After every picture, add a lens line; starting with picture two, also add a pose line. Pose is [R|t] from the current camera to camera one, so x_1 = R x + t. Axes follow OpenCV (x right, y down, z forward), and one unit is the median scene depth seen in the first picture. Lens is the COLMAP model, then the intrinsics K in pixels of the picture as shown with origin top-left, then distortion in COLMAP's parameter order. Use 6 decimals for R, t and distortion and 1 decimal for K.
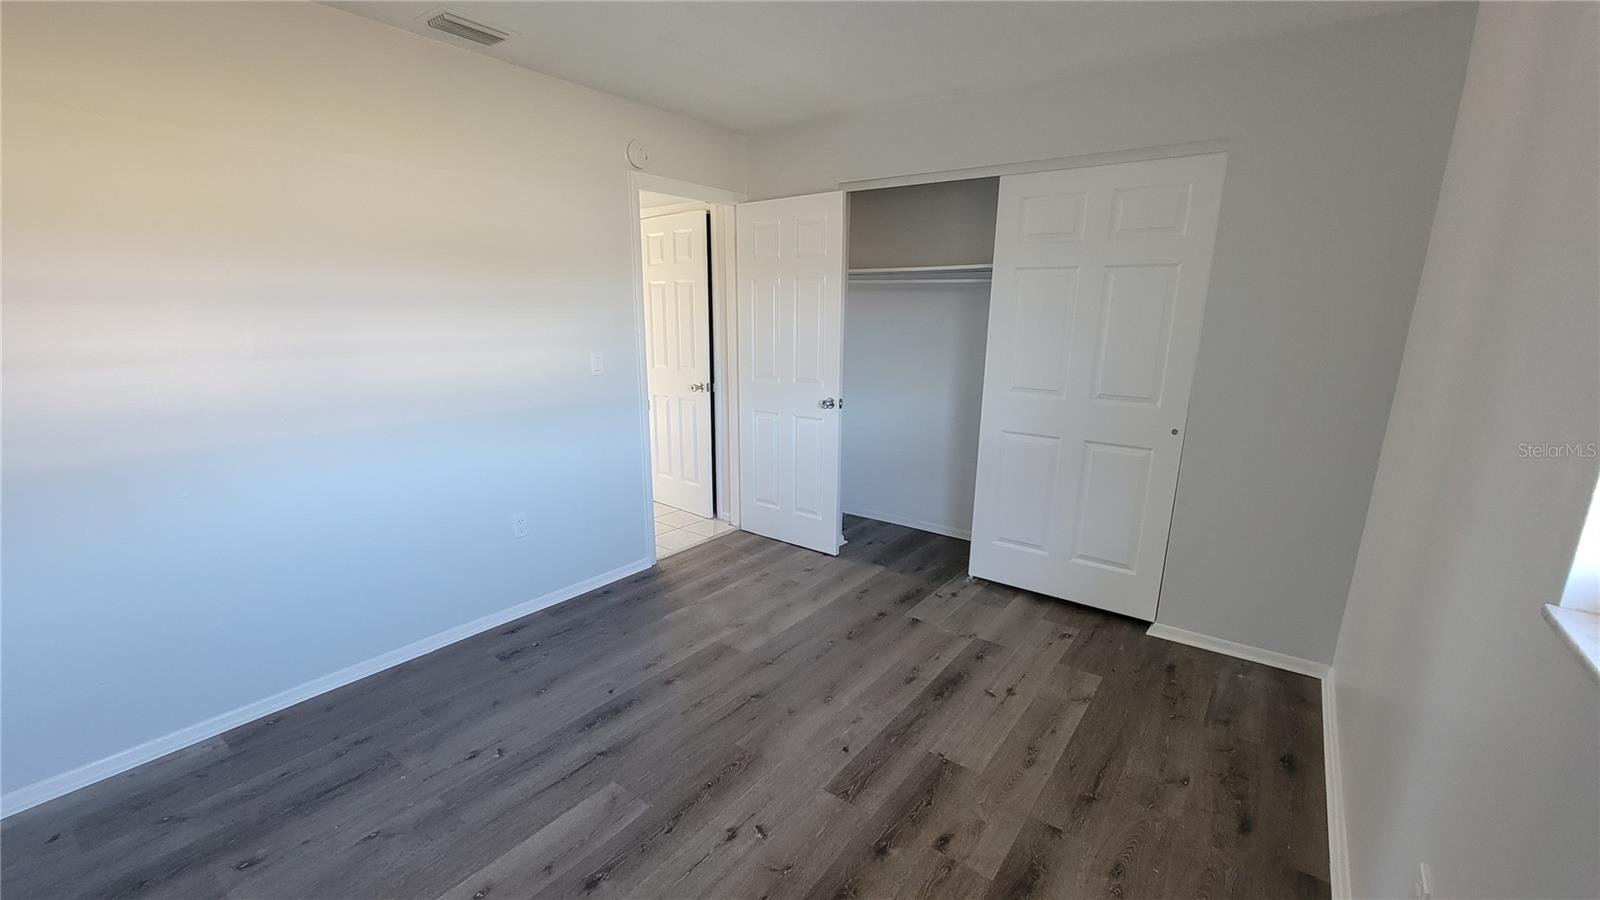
lens RADIAL K [[655.5, 0, 796.5], [0, 655.5, 459.0], [0, 0, 1]] dist [-0.001454, -0.000664]
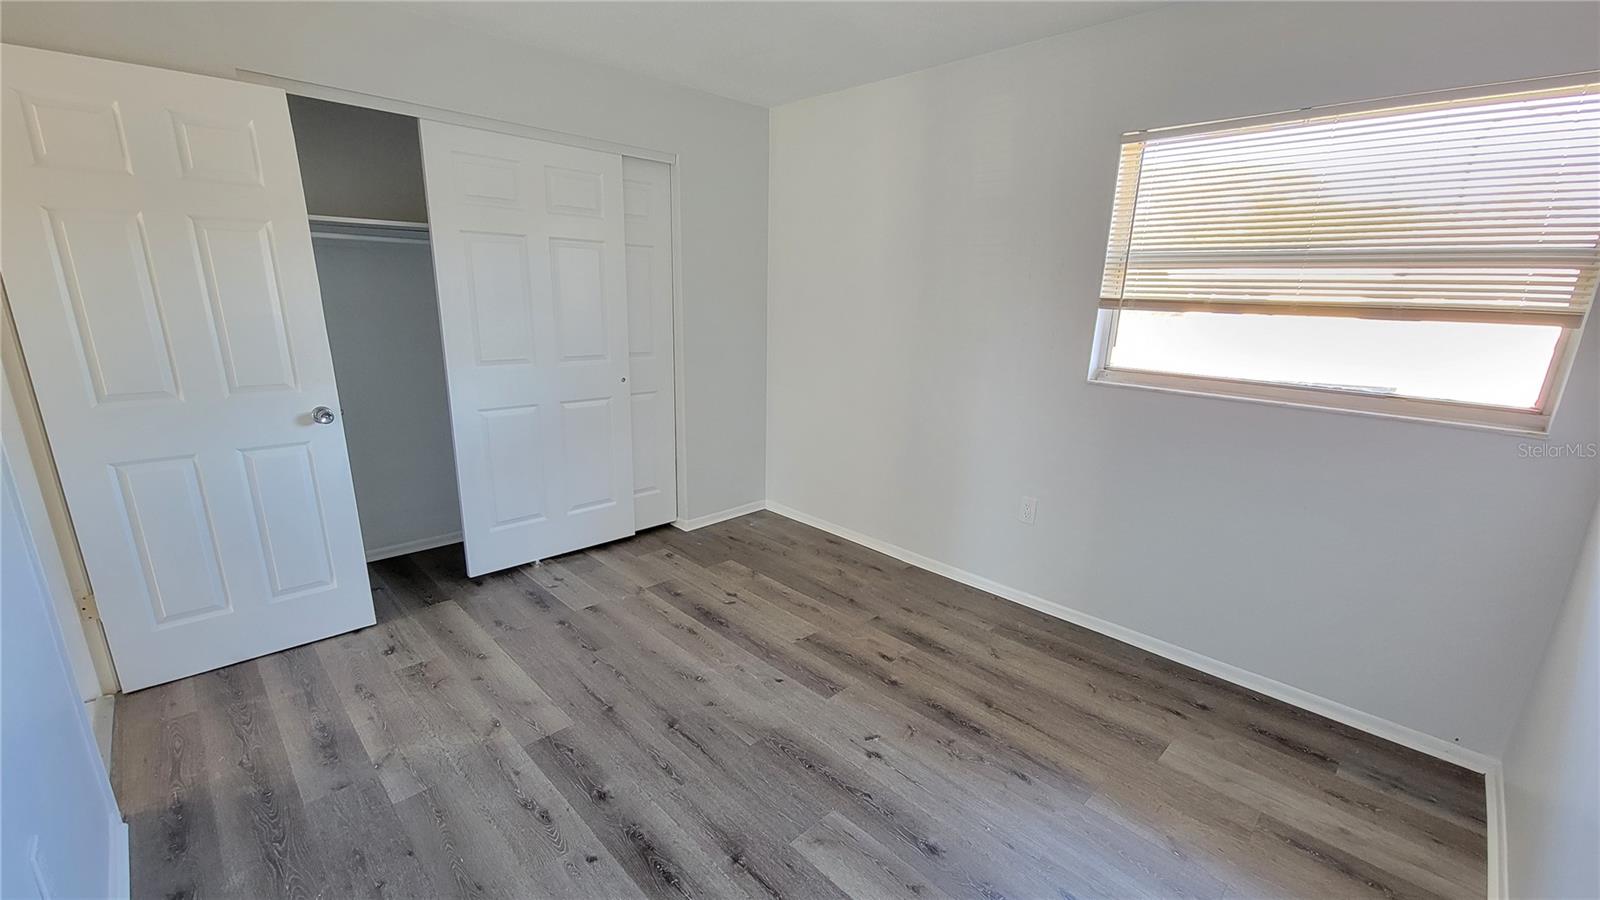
lens RADIAL K [[655.5, 0, 795.8], [0, 655.5, 457.6], [0, 0, 1]] dist [-0.001454, -0.000664]
pose [[0.164333, -0.250091, 0.954175, -0.685521], [0.200701, 0.955568, 0.215890, -0.119953], [-0.965771, 0.156025, 0.207225, 0.524081]]
